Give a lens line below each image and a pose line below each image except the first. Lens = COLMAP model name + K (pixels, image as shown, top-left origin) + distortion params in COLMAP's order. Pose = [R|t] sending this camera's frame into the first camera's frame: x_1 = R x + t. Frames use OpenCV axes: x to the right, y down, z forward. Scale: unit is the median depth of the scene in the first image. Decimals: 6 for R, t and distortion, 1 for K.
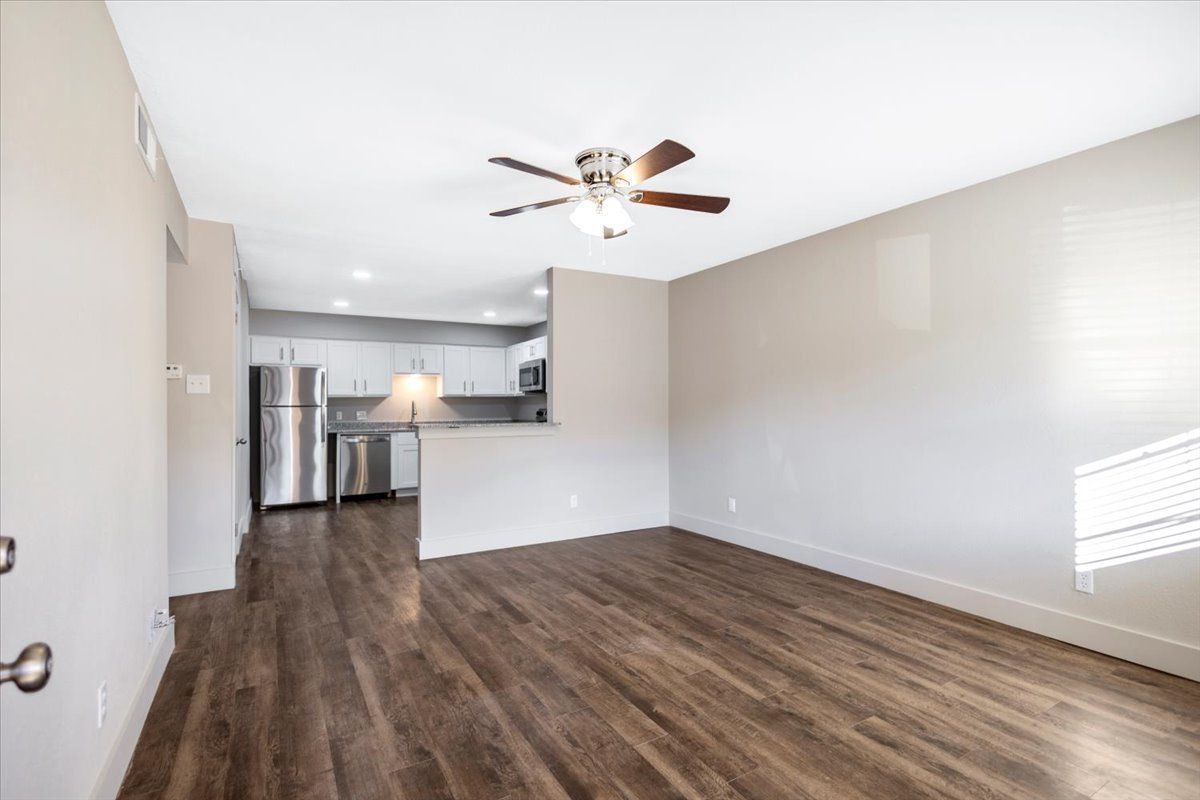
lens RADIAL K [[561.7, 0, 598.2], [0, 561.7, 400.8], [0, 0, 1]] dist [0.006077, -0.001453]
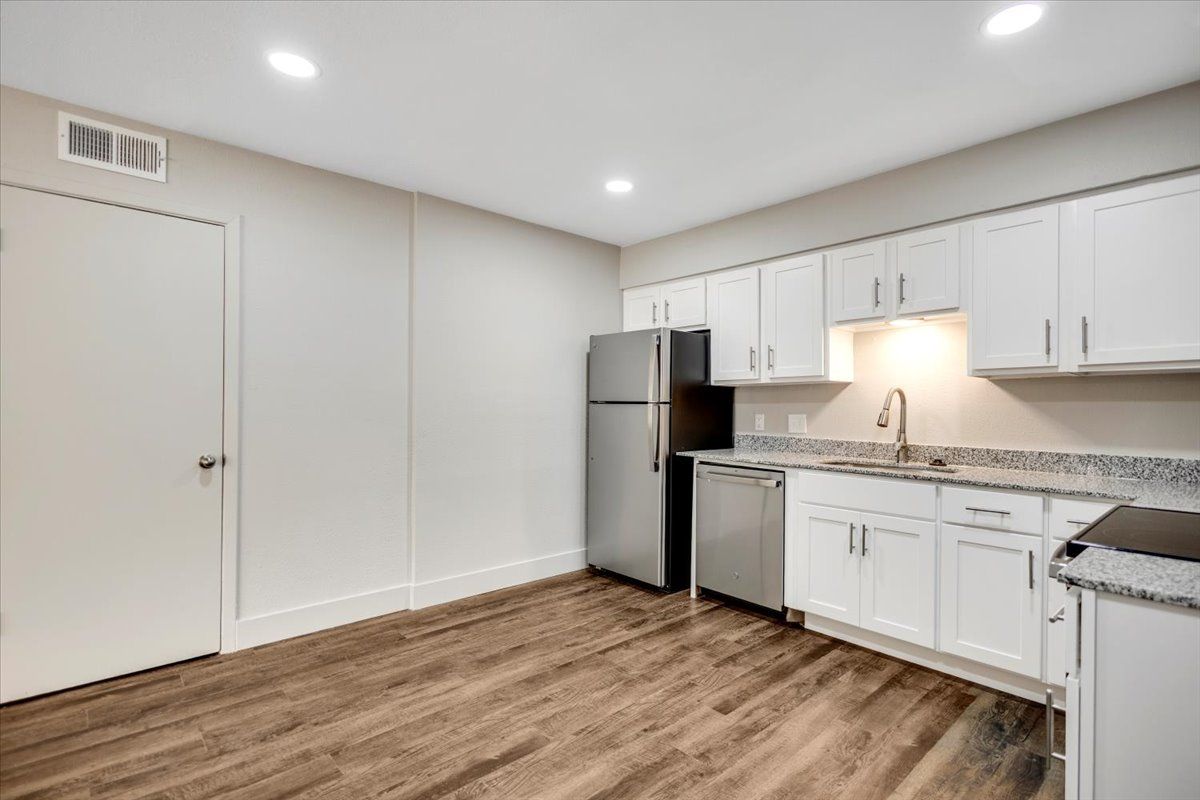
lens RADIAL K [[568.7, 0, 601.7], [0, 568.7, 404.0], [0, 0, 1]] dist [0.003797, -0.000842]
pose [[0.206895, 0.006408, -0.978342, 0.009200], [0.003783, 0.999966, 0.007349, 0.006170], [0.978356, -0.005222, 0.206864, 0.758542]]
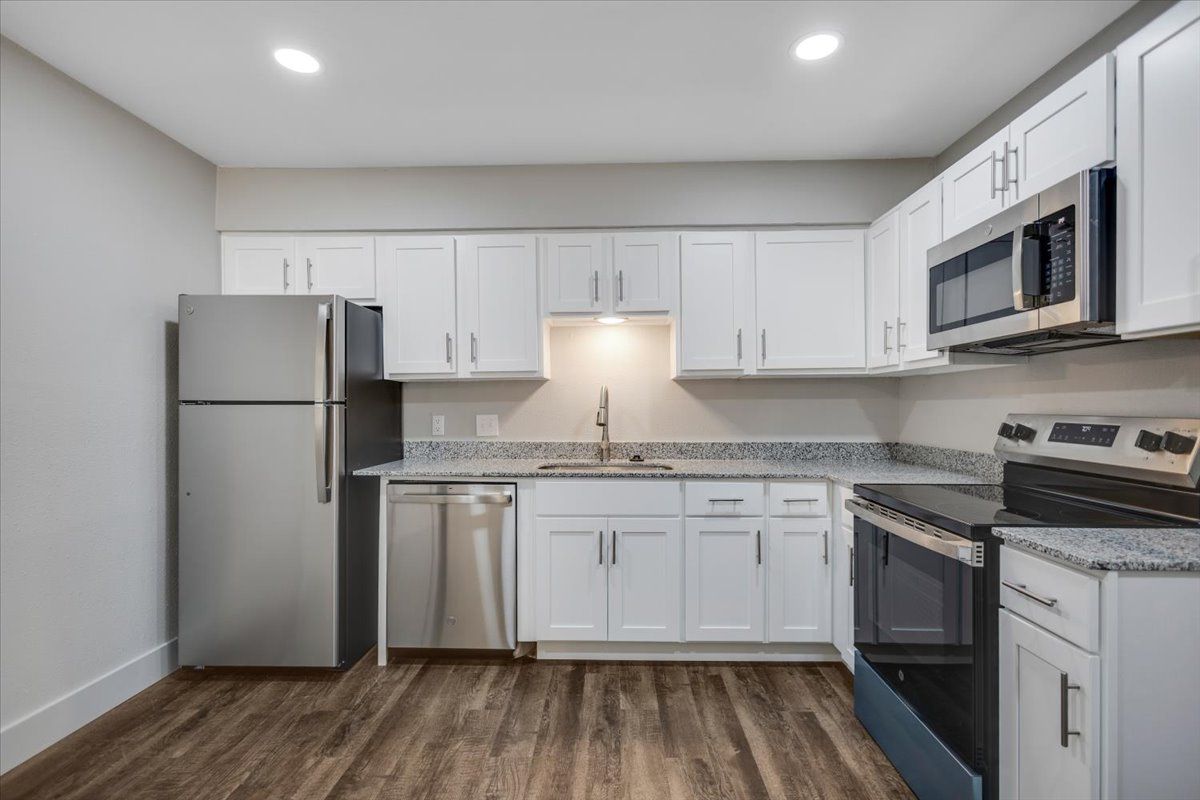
lens RADIAL K [[568.7, 0, 601.7], [0, 568.7, 404.0], [0, 0, 1]] dist [0.003797, -0.000842]
pose [[0.853822, 0.003437, -0.520554, -0.136664], [0.003880, 0.999908, 0.012967, 0.005878], [0.520551, -0.013091, 0.853730, 0.704300]]
